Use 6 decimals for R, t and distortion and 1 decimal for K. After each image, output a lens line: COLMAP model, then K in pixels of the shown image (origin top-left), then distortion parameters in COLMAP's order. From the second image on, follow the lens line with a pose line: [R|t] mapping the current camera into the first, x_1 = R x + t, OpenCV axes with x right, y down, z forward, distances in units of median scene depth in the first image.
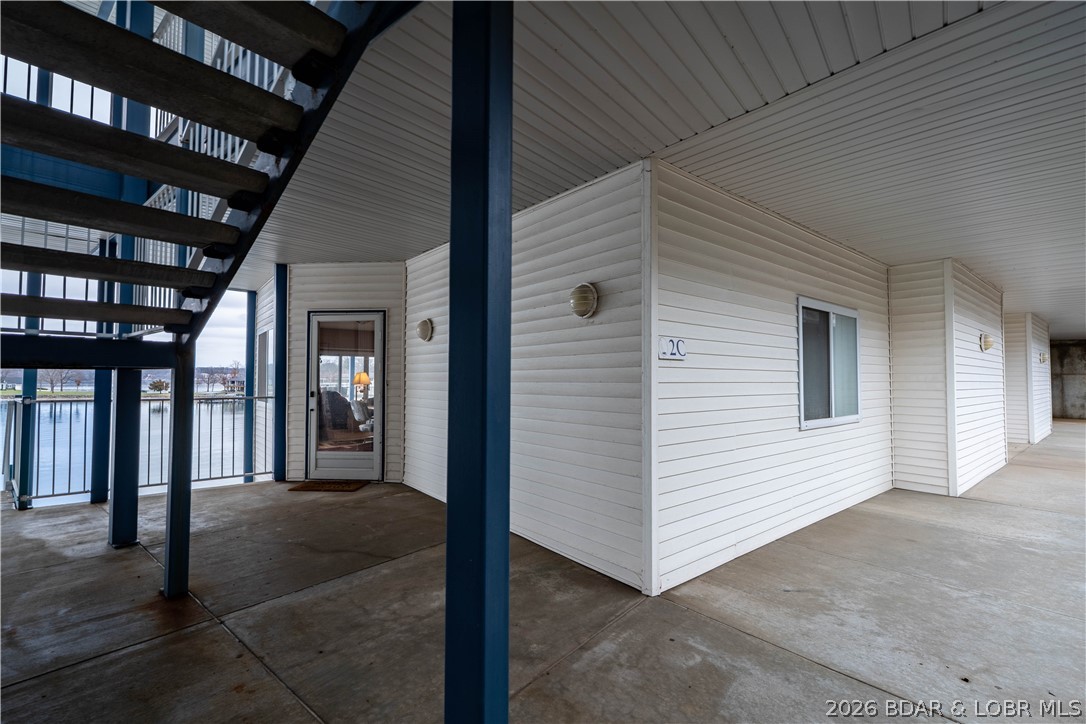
lens RADIAL K [[497.3, 0, 543.0], [0, 497.3, 362.0], [0, 0, 1]] dist [-0.002902, -0.000991]
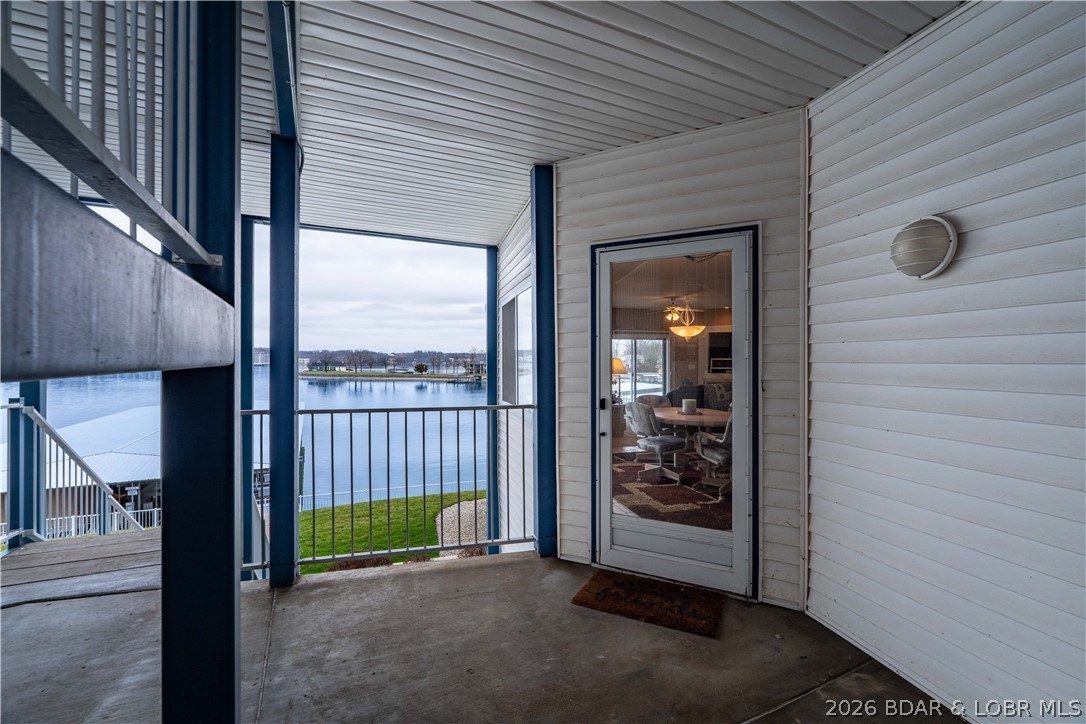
lens RADIAL K [[461.6, 0, 543.0], [0, 461.6, 362.0], [0, 0, 1]] dist [-0.000283, -0.000096]
pose [[0.919395, -0.001525, -0.393334, -0.329045], [0.014997, 0.999401, 0.031180, 0.004638], [0.393050, -0.034565, 0.918867, 0.528197]]
